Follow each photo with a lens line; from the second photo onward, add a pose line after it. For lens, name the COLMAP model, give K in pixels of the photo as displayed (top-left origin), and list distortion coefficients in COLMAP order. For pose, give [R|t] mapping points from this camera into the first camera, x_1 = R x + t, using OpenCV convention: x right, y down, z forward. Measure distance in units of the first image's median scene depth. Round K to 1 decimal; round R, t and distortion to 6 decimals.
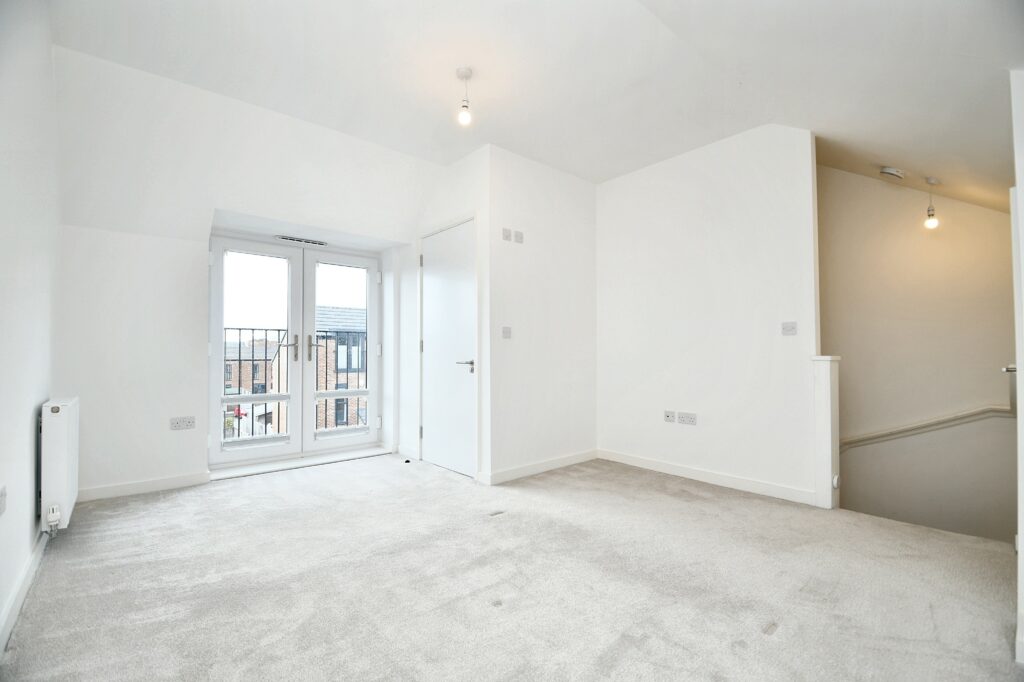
lens RADIAL K [[449.0, 0, 512.0], [0, 449.0, 341.0], [0, 0, 1]] dist [0.000587, 0.000027]
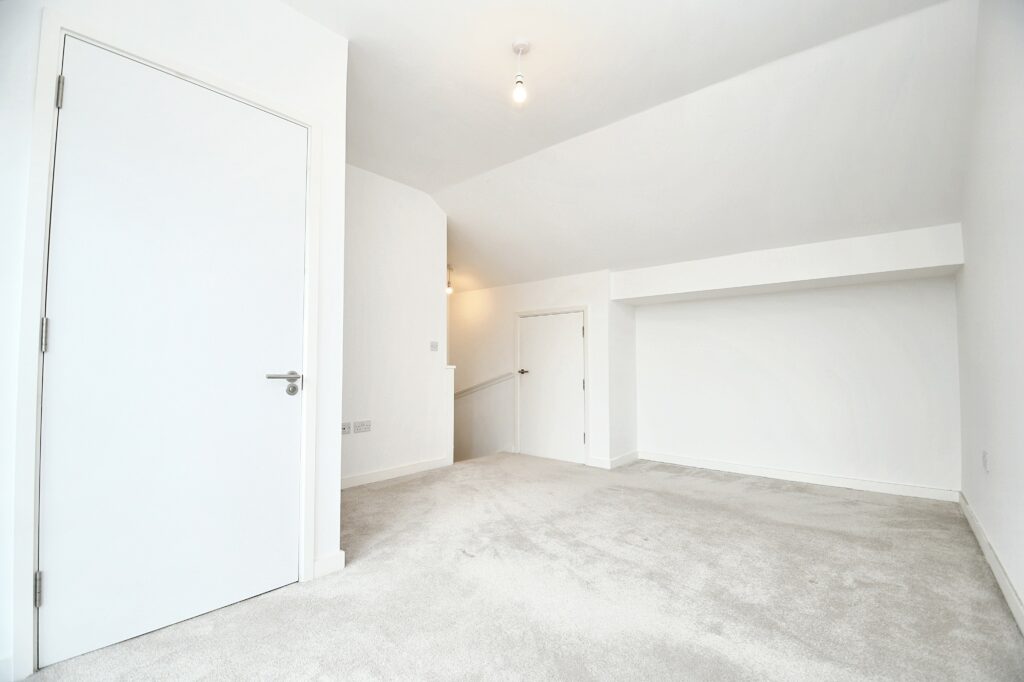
lens RADIAL K [[455.1, 0, 490.8], [0, 455.1, 346.9], [0, 0, 1]] dist [-0.032778, 0.000005]
pose [[-0.128300, 0.046004, 0.990668, -0.684196], [-0.025603, 0.998437, -0.049681, 0.034005], [-0.991405, -0.031738, -0.126922, 0.840960]]
